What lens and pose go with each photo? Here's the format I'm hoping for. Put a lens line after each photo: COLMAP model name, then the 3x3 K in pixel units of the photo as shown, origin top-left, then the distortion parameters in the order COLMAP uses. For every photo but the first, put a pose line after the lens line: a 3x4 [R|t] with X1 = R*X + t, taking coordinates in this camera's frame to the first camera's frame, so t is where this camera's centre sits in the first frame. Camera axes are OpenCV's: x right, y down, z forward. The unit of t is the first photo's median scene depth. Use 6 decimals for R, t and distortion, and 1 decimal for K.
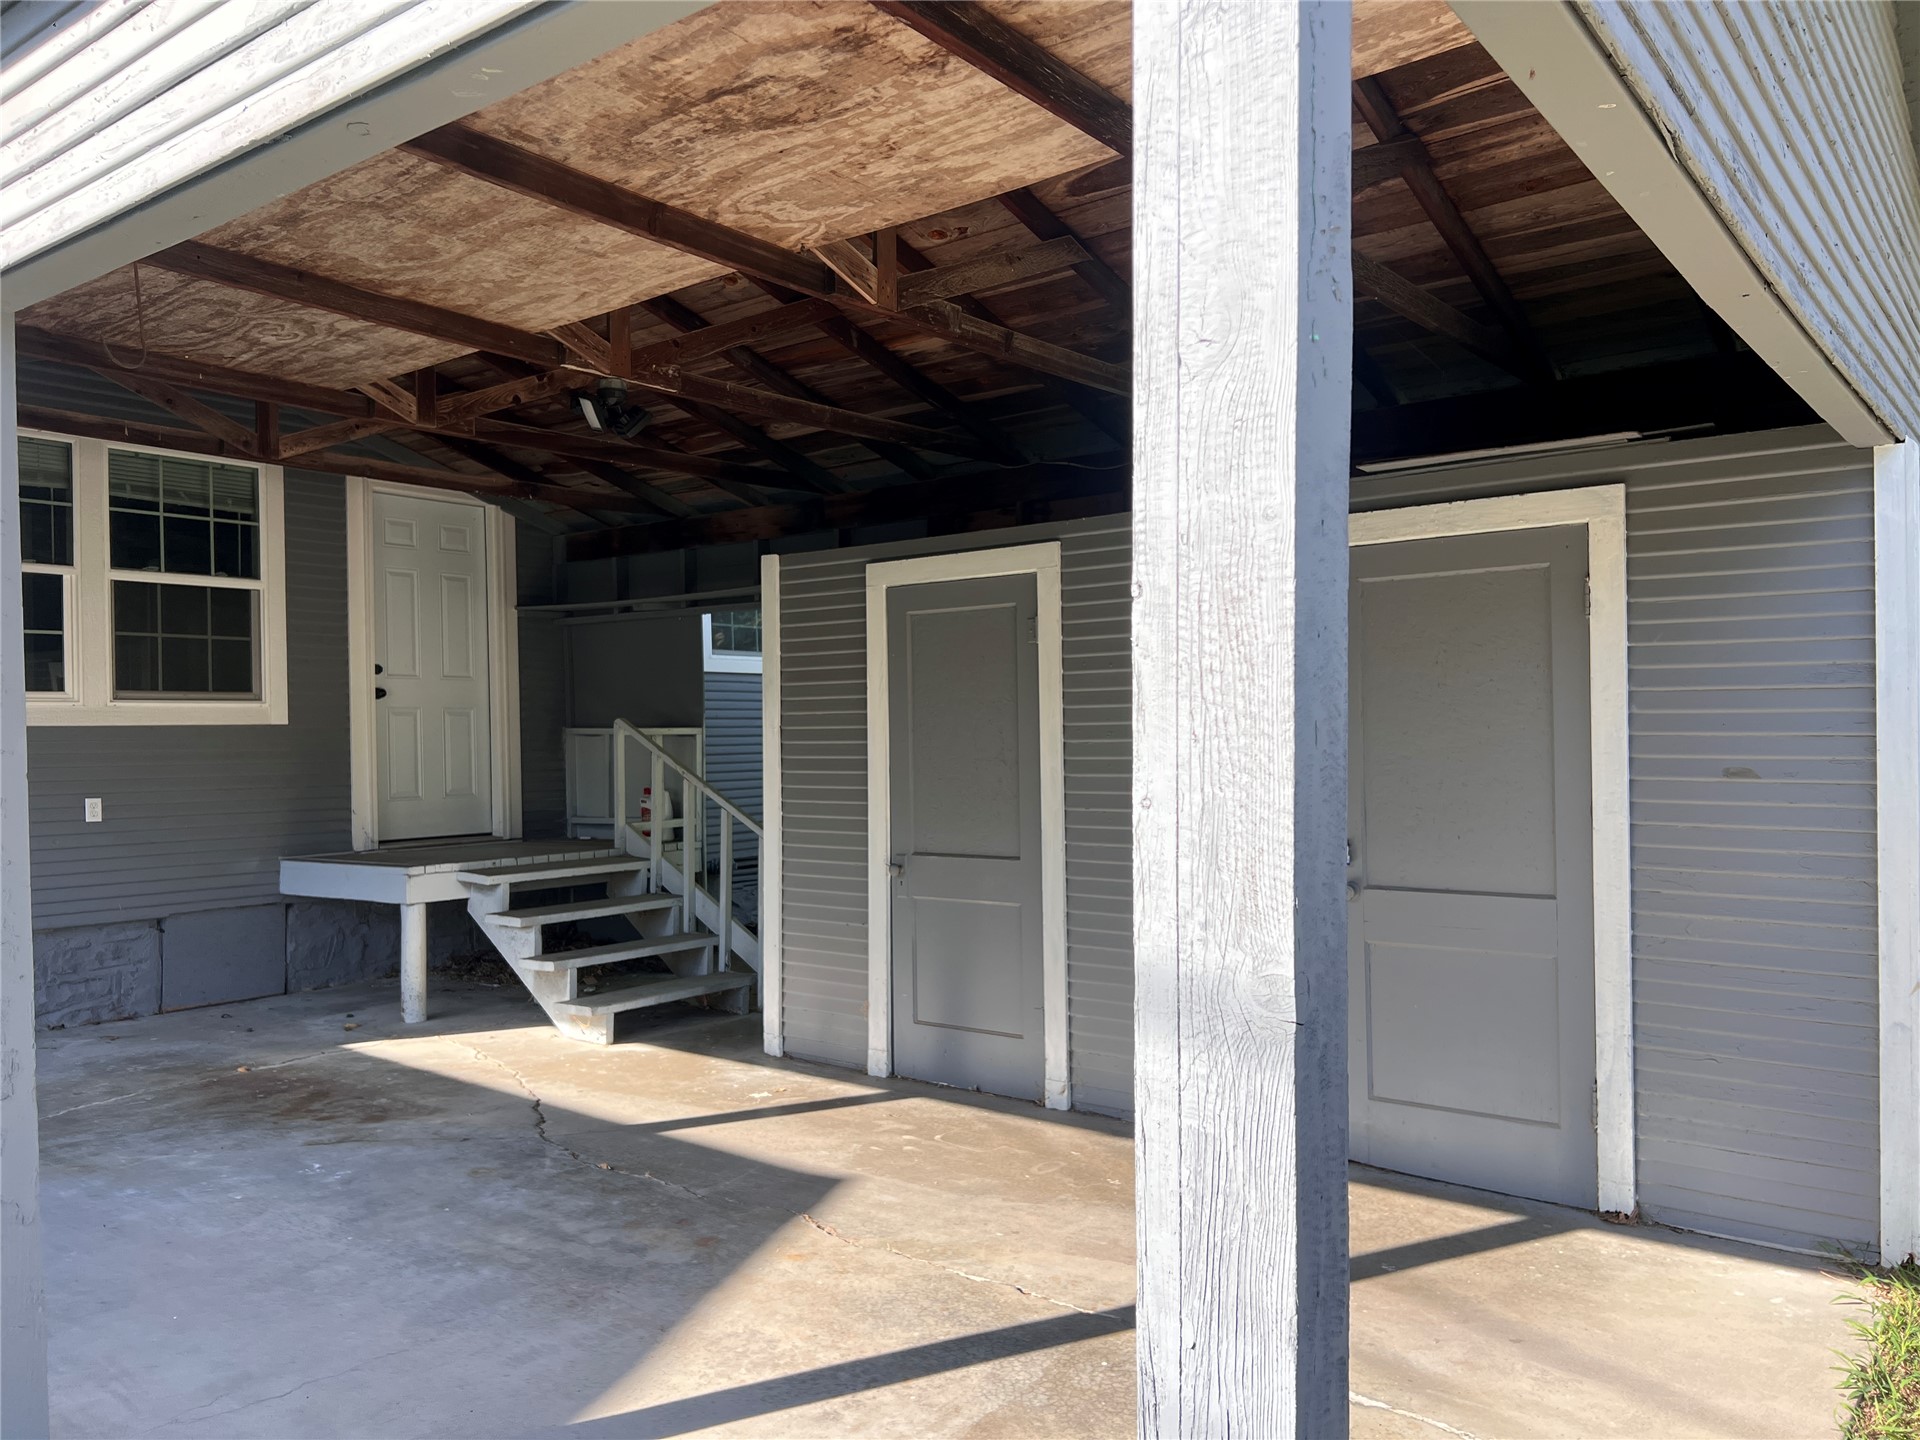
lens RADIAL K [[1438.7, 0, 960.1], [0, 1438.7, 728.9], [0, 0, 1]] dist [0.070425, -0.081686]
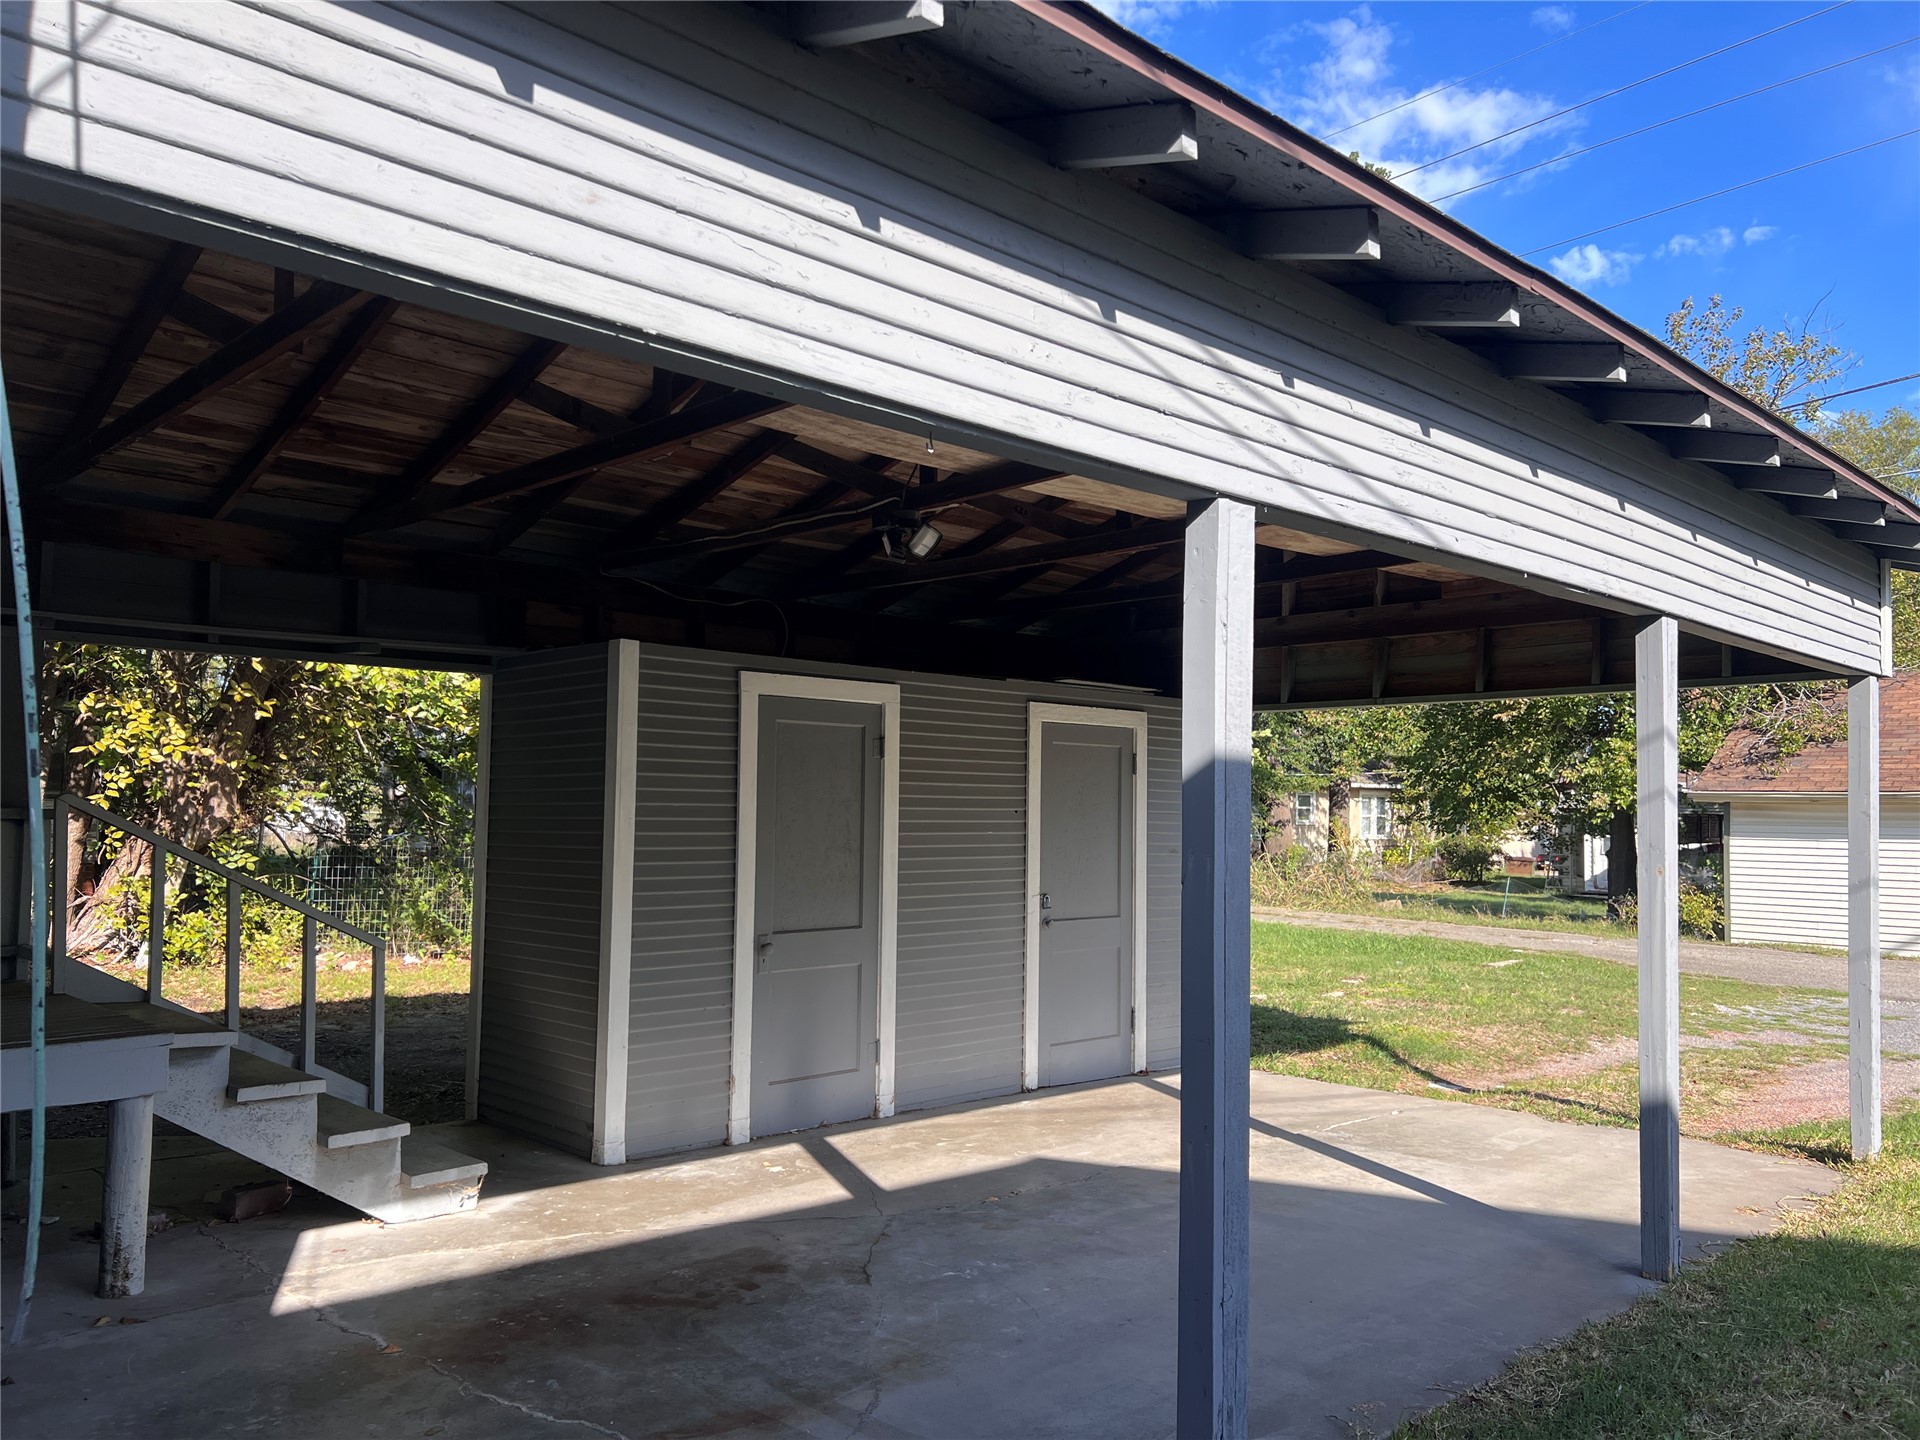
lens RADIAL K [[1438.7, 0, 964.6], [0, 1438.7, 722.9], [0, 0, 1]] dist [0.070425, -0.081686]
pose [[0.134413, 0.079811, 0.987706, -1.267702], [-0.016591, 0.996793, -0.078288, 0.009532], [-0.990786, -0.005864, 0.135306, 0.769791]]
